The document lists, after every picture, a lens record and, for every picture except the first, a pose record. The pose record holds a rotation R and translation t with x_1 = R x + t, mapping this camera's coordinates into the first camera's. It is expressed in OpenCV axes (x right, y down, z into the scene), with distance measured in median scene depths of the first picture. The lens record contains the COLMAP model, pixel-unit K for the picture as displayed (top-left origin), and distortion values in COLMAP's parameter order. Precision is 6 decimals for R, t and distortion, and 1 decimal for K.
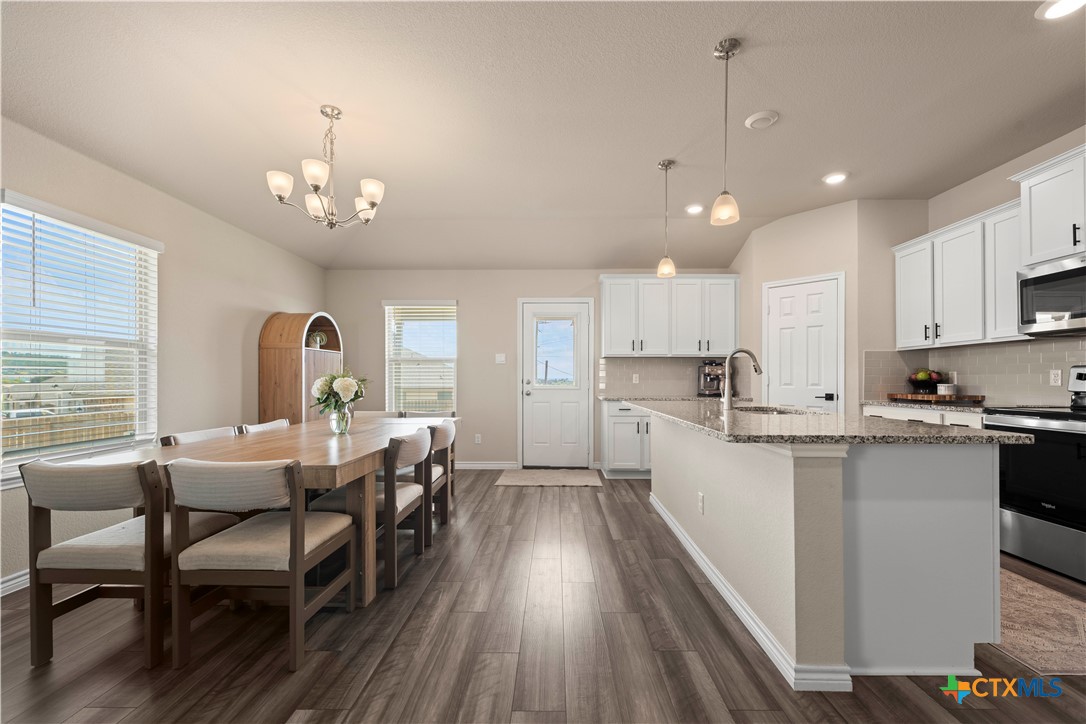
lens RADIAL K [[432.9, 0, 546.2], [0, 432.9, 364.6], [0, 0, 1]] dist [0.000582, -0.000123]
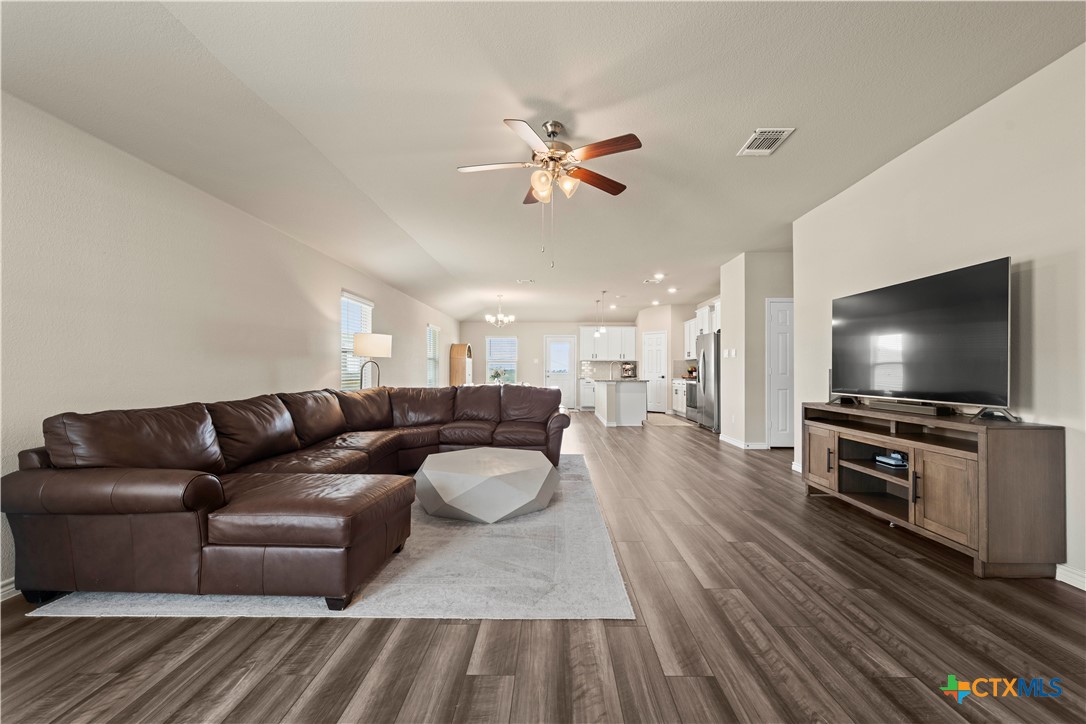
lens RADIAL K [[426.4, 0, 550.8], [0, 426.4, 363.6], [0, 0, 1]] dist [0.000648, -0.000066]
pose [[0.999900, 0.003128, 0.013820, -0.073868], [-0.003356, 0.999858, 0.016508, -0.049075], [-0.013766, -0.016553, 0.999768, -1.608467]]
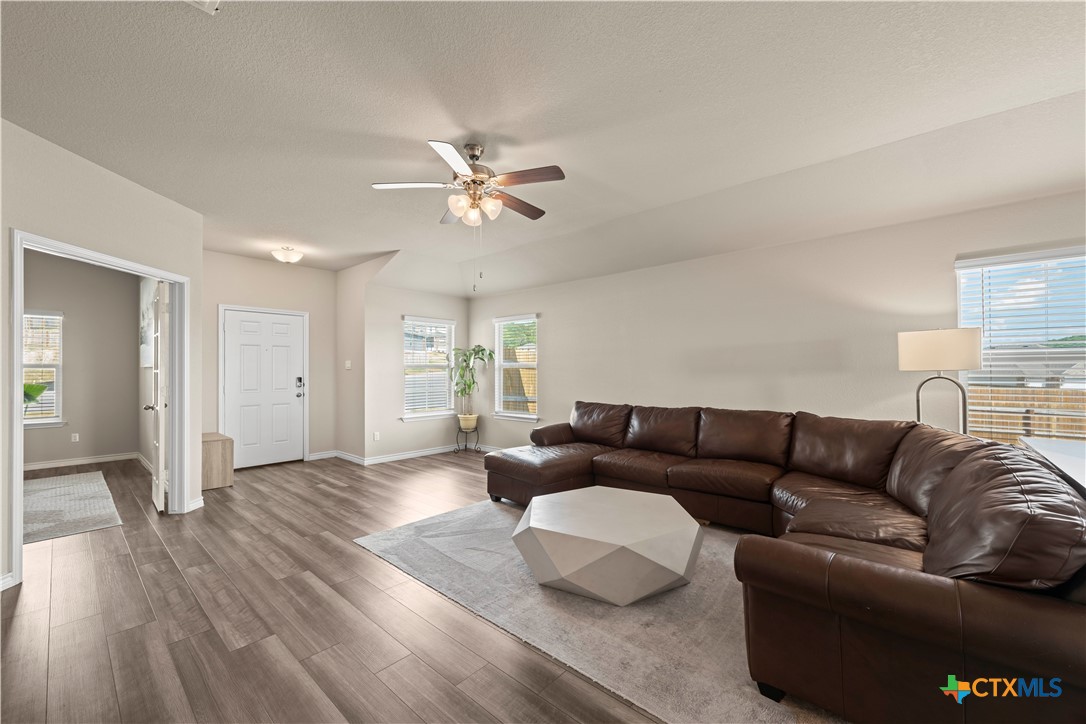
lens RADIAL K [[432.9, 0, 546.2], [0, 432.9, 364.6], [0, 0, 1]] dist [0.000582, -0.000123]
pose [[-0.648267, -0.009010, -0.761360, 0.380487], [0.027236, 0.999016, -0.035012, -0.047709], [0.760926, -0.043433, -0.647383, -0.410216]]
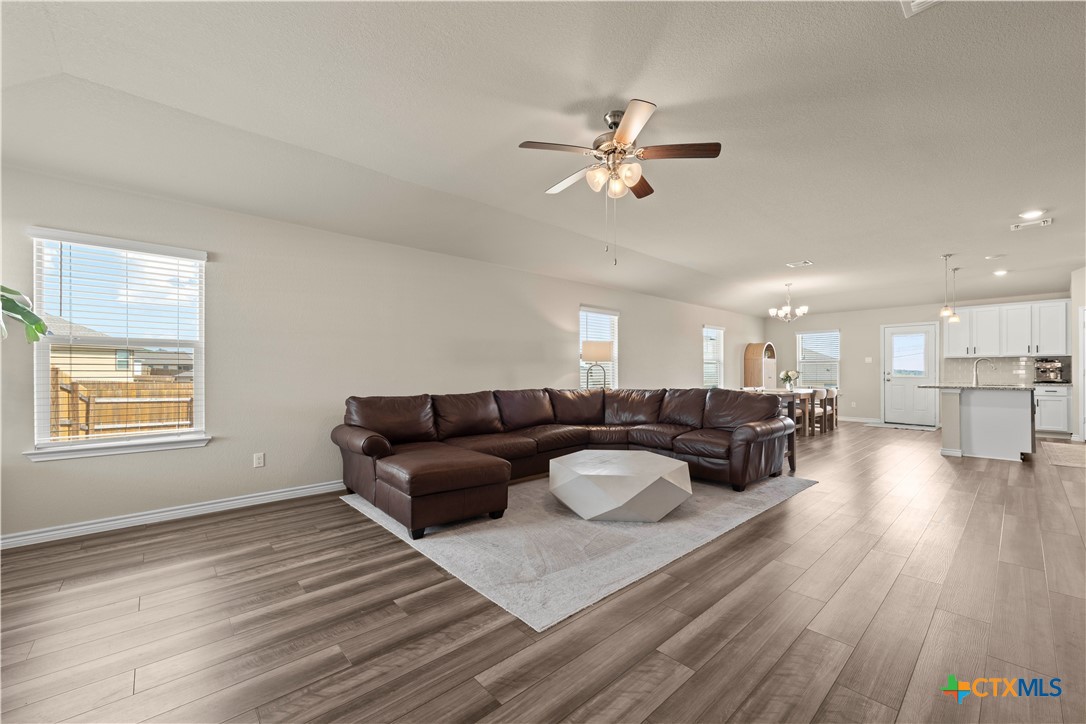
lens RADIAL K [[430.3, 0, 556.0], [0, 430.3, 370.3], [0, 0, 1]] dist [-0.000493, -0.000054]
pose [[0.695229, -0.003609, -0.718780, 0.343604], [0.024592, 0.999521, 0.018767, -0.046759], [0.718368, -0.030724, 0.694985, -1.450217]]
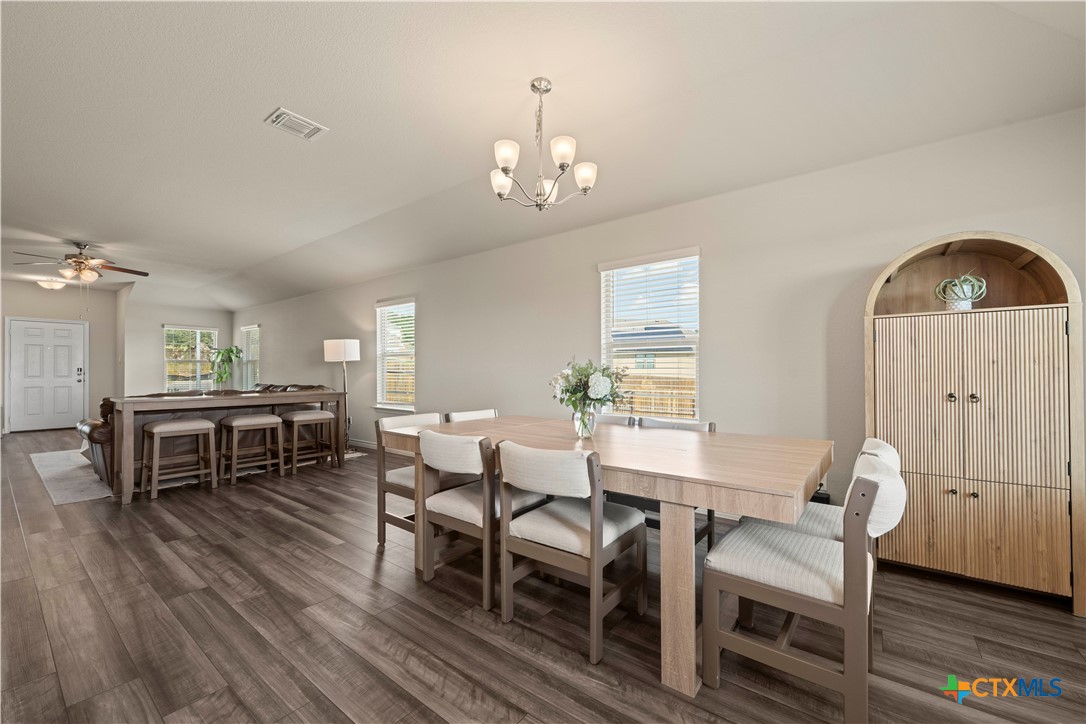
lens RADIAL K [[430.3, 0, 556.0], [0, 430.3, 370.3], [0, 0, 1]] dist [-0.000493, -0.000054]
pose [[-0.584712, 0.001206, -0.811240, 0.150974], [0.027915, 0.999437, -0.018634, 0.030895], [0.810761, -0.033541, -0.584416, 0.992979]]
